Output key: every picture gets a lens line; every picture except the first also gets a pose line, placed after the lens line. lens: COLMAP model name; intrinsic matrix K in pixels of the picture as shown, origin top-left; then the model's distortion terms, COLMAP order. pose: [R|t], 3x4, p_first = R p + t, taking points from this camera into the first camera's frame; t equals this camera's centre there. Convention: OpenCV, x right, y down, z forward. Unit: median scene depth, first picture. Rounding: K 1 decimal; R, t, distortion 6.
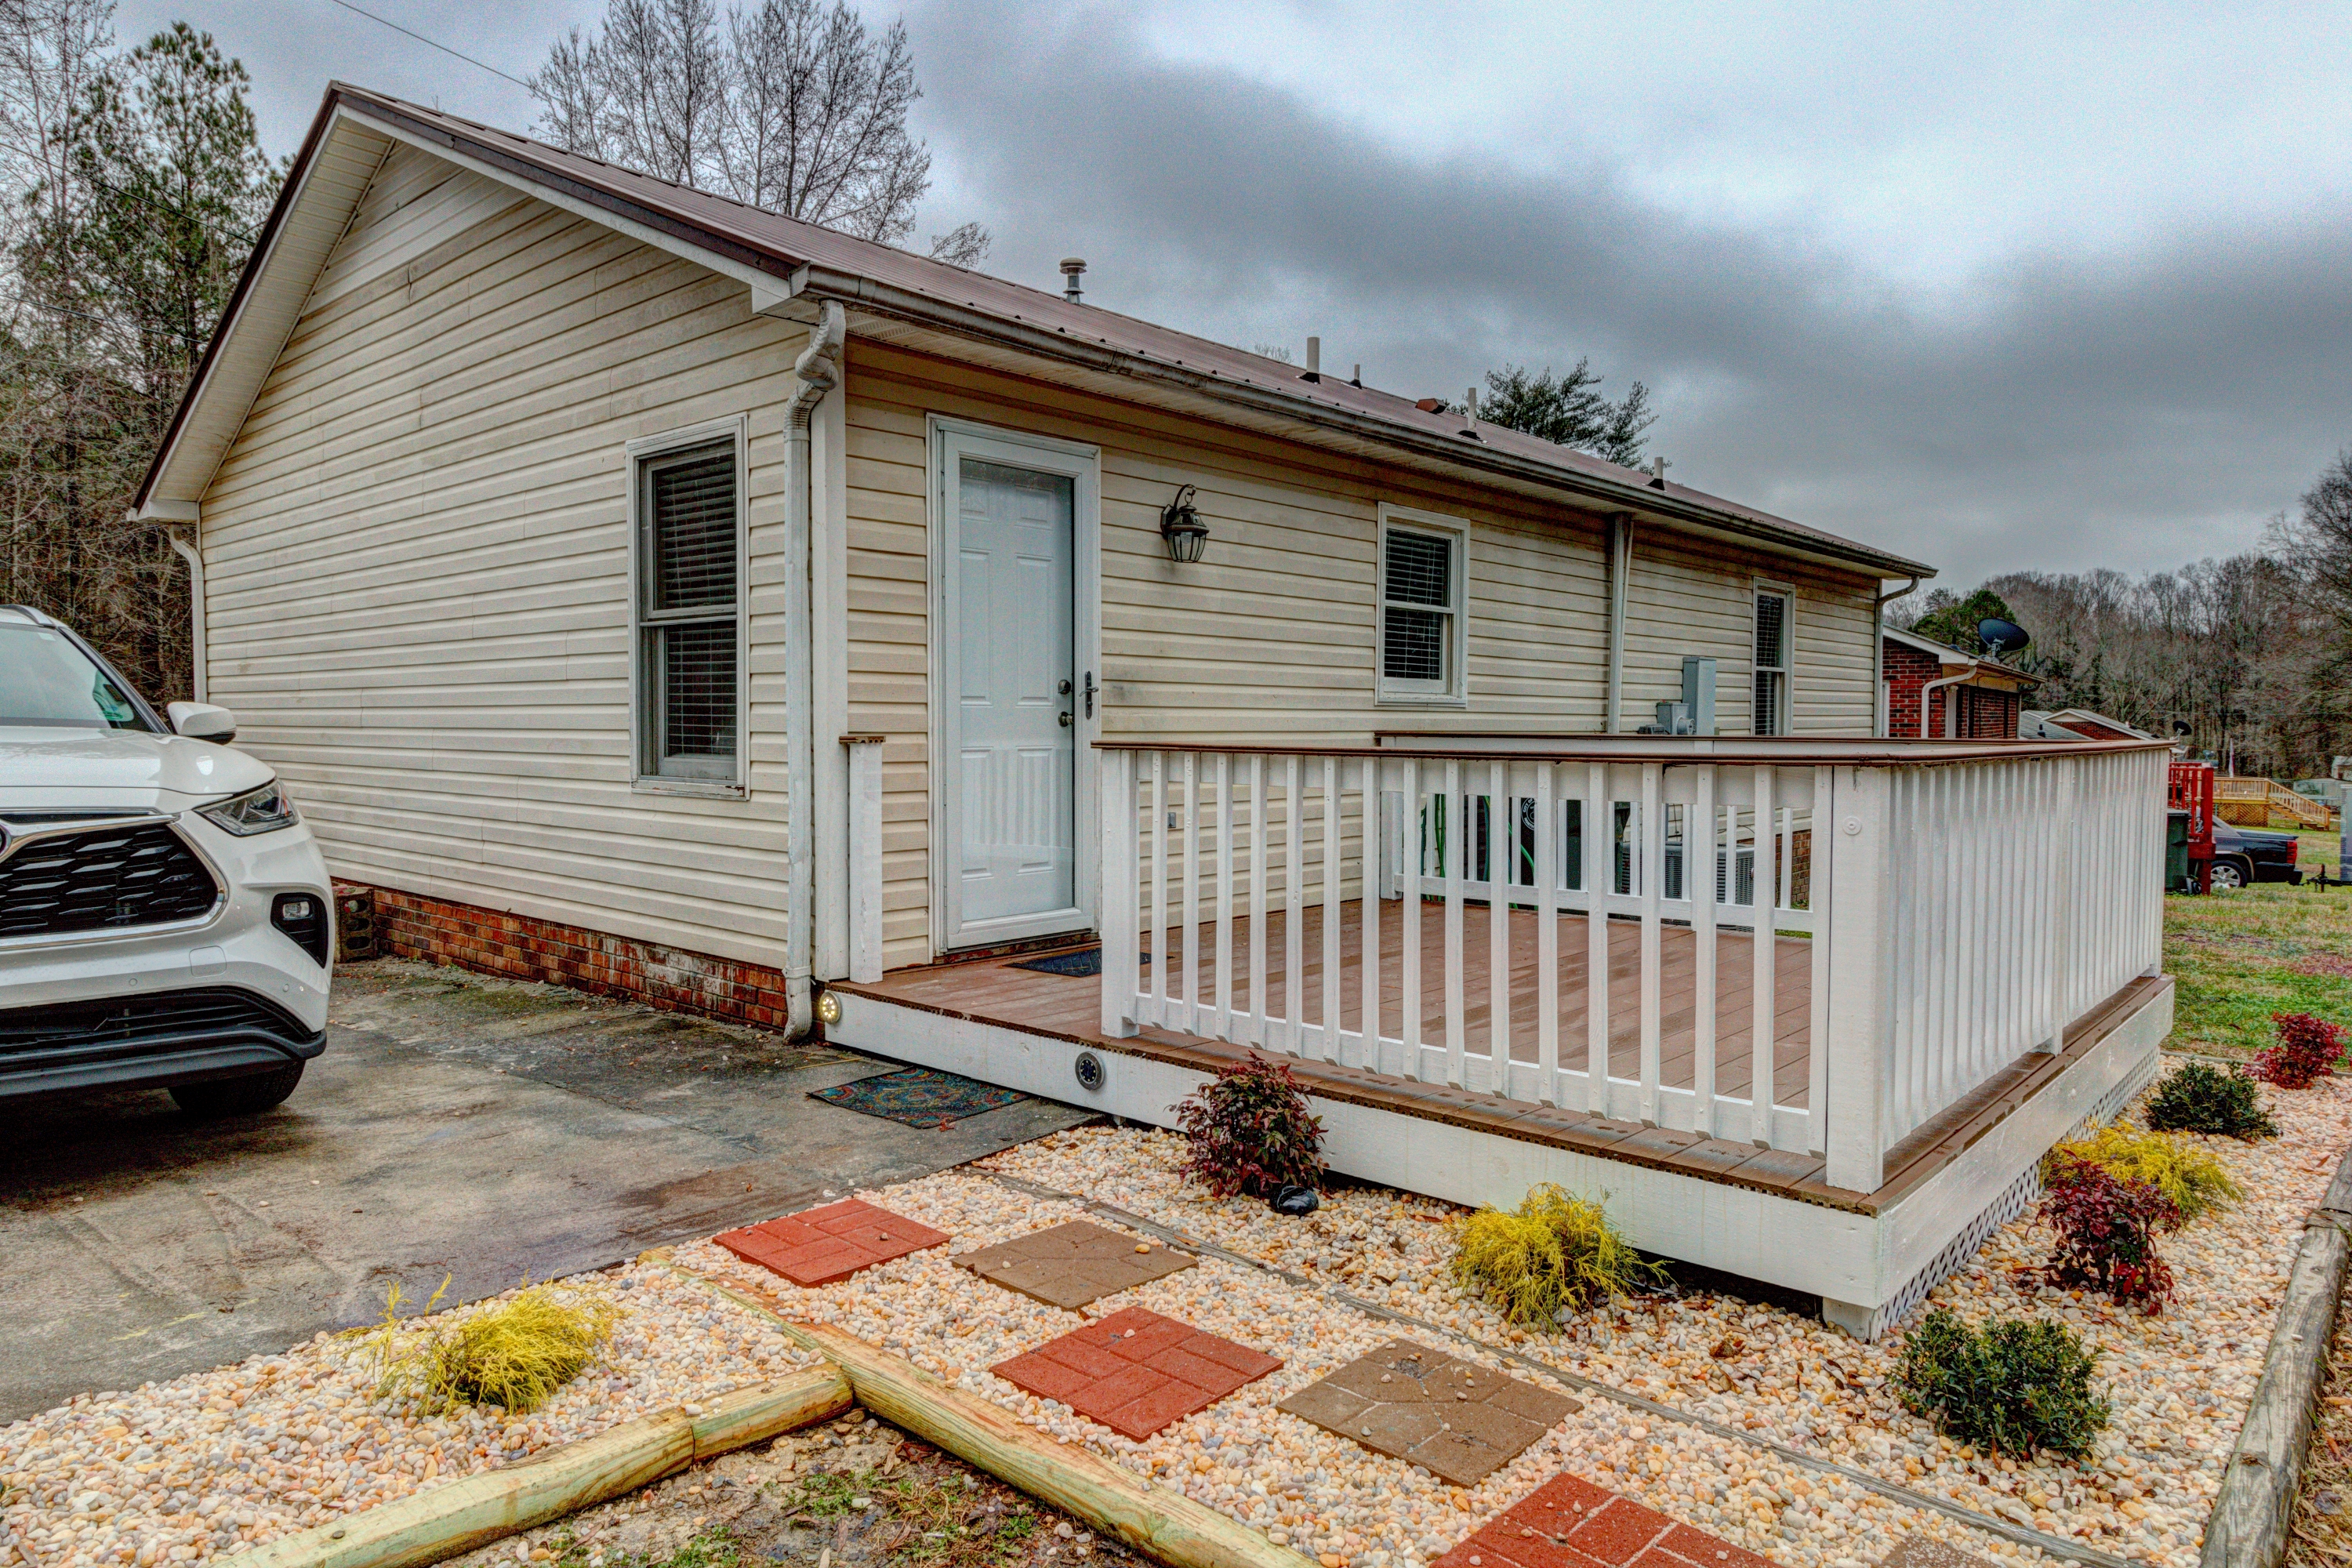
lens RADIAL K [[1461.5, 0, 1176.6], [0, 1461.5, 784.0], [0, 0, 1]] dist [0.003101, 0.000819]
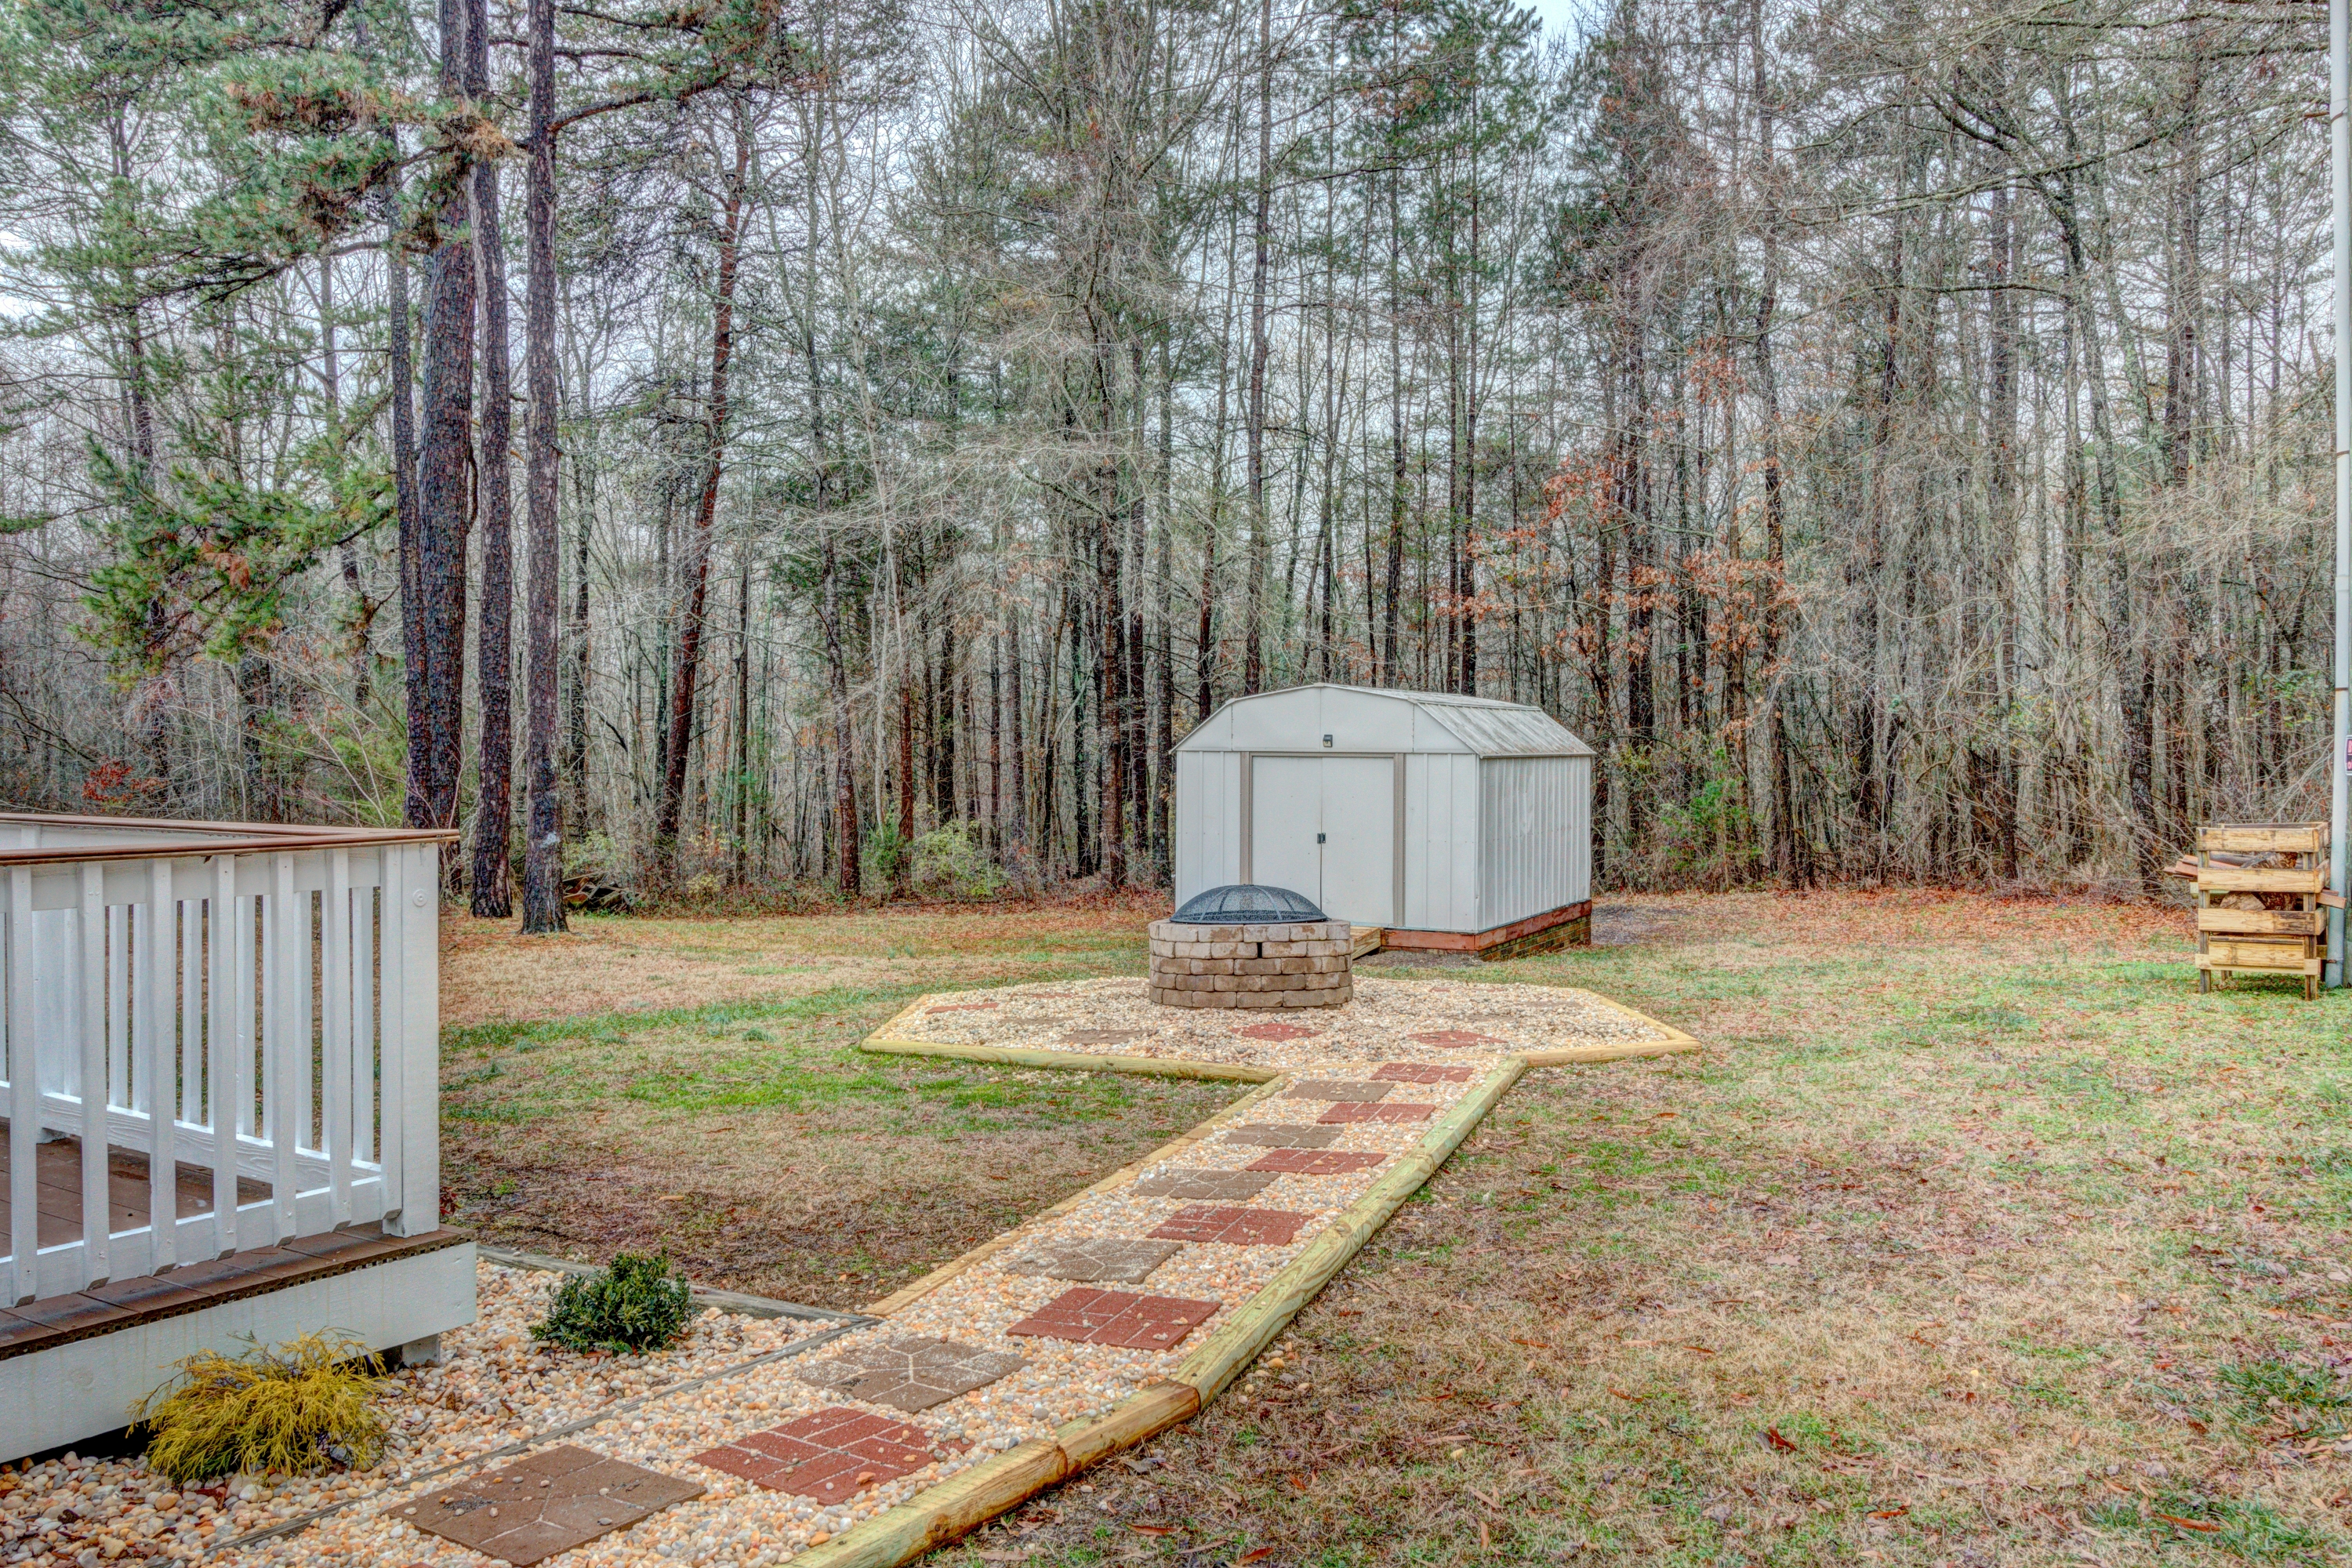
lens RADIAL K [[1222.2, 0, 1176.8], [0, 1222.2, 778.2], [0, 0, 1]] dist [0.000592, 0.000153]
pose [[0.030606, -0.005157, 0.999518, -0.849915], [0.045326, 0.998965, 0.003767, -0.142295], [-0.998503, 0.045188, 0.030808, 0.486423]]
